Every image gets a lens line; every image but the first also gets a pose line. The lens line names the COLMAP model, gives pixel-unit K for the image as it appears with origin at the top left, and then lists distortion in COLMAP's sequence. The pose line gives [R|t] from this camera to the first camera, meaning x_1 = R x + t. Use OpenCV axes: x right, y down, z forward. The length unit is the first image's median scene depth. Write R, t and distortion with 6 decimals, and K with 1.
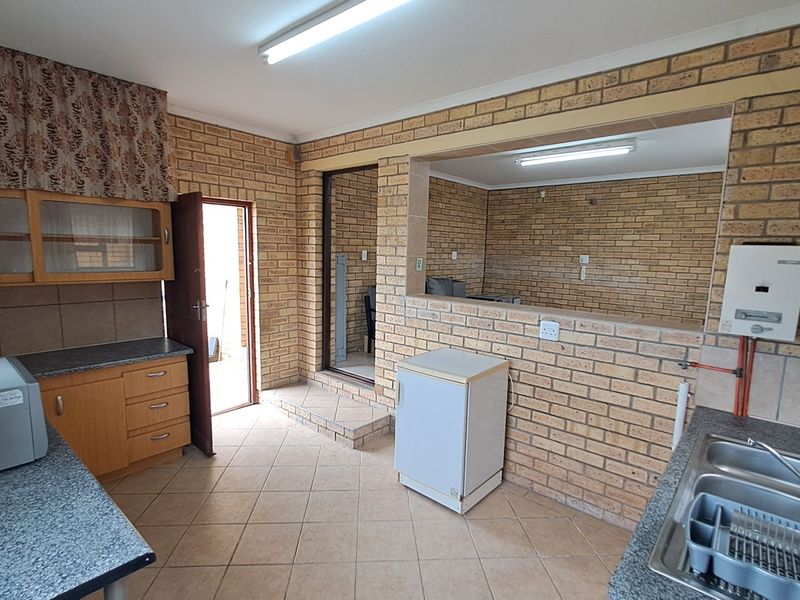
lens RADIAL K [[422.7, 0, 399.1], [0, 422.7, 302.6], [0, 0, 1]] dist [0.000044, -0.000280]
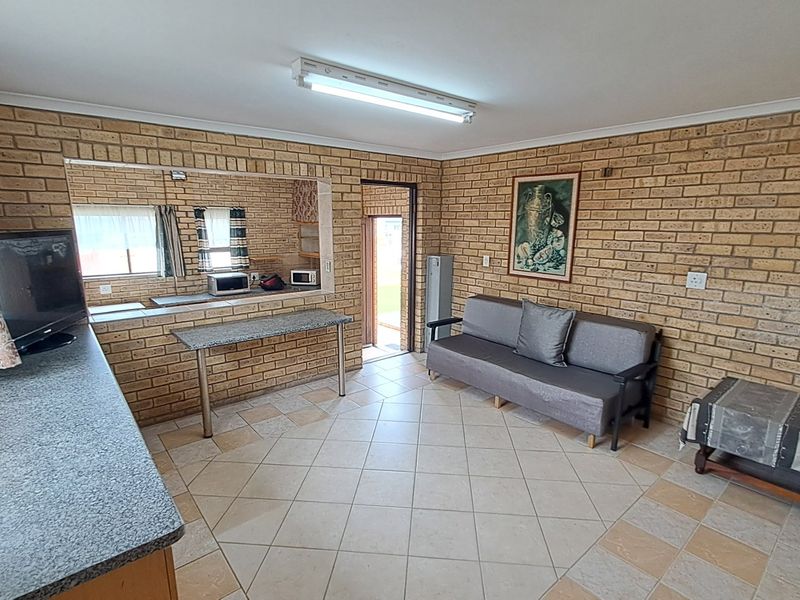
lens RADIAL K [[422.7, 0, 399.1], [0, 422.7, 302.6], [0, 0, 1]] dist [0.000044, -0.000280]
pose [[-0.153827, 0.164333, -0.974337, 0.830453], [-0.138948, 0.972677, 0.185991, -0.166345], [0.978279, 0.163993, -0.126790, 0.948029]]
